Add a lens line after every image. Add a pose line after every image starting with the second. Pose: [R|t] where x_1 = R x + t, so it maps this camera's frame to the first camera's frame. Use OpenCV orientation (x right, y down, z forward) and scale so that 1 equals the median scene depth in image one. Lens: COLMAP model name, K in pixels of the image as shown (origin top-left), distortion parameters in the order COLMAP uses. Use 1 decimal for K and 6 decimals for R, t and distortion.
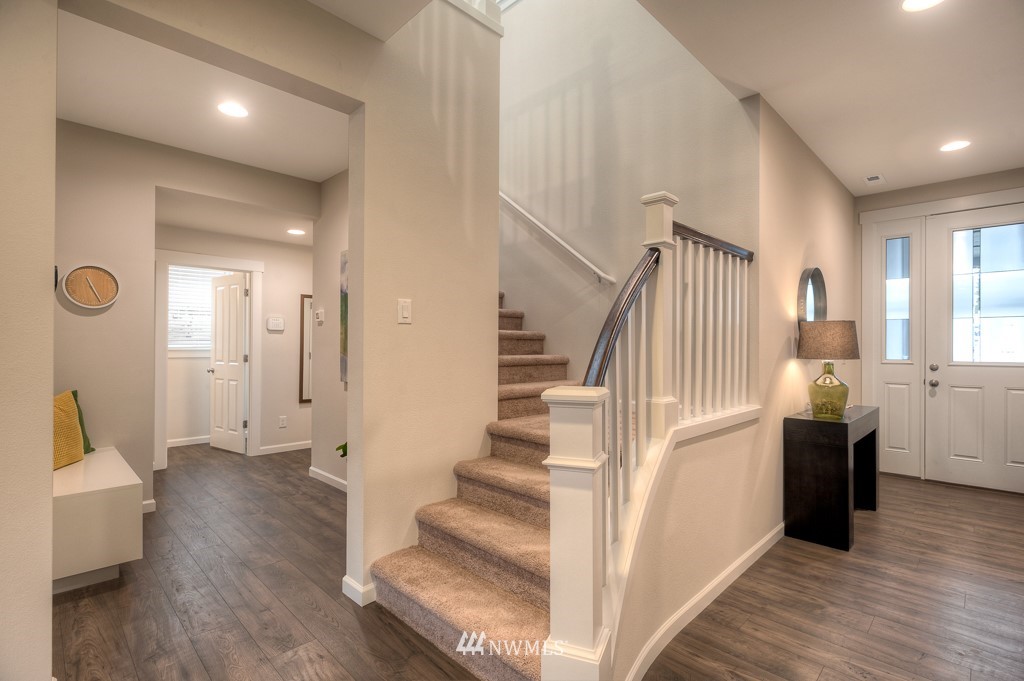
lens RADIAL K [[490.7, 0, 521.4], [0, 490.7, 343.7], [0, 0, 1]] dist [-0.004479, 0.002822]
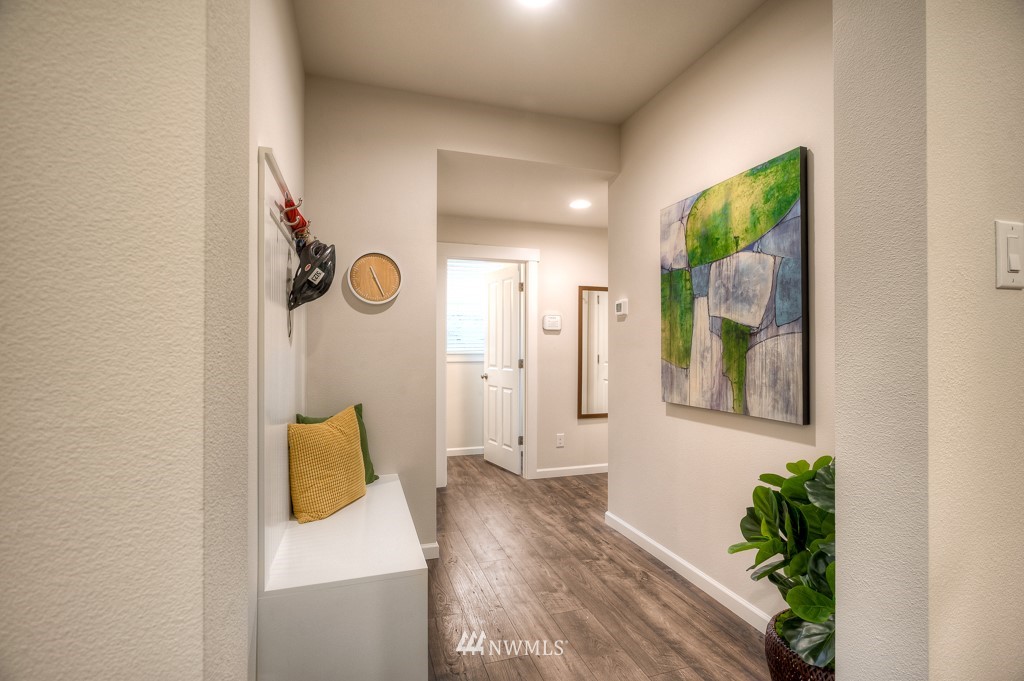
lens RADIAL K [[490.7, 0, 505.7], [0, 490.7, 344.2], [0, 0, 1]] dist [-0.004479, 0.002822]
pose [[0.881793, -0.006728, -0.471589, -0.216714], [0.004867, 0.999975, -0.005166, 0.000498], [0.471612, 0.002260, 0.881803, 0.276005]]
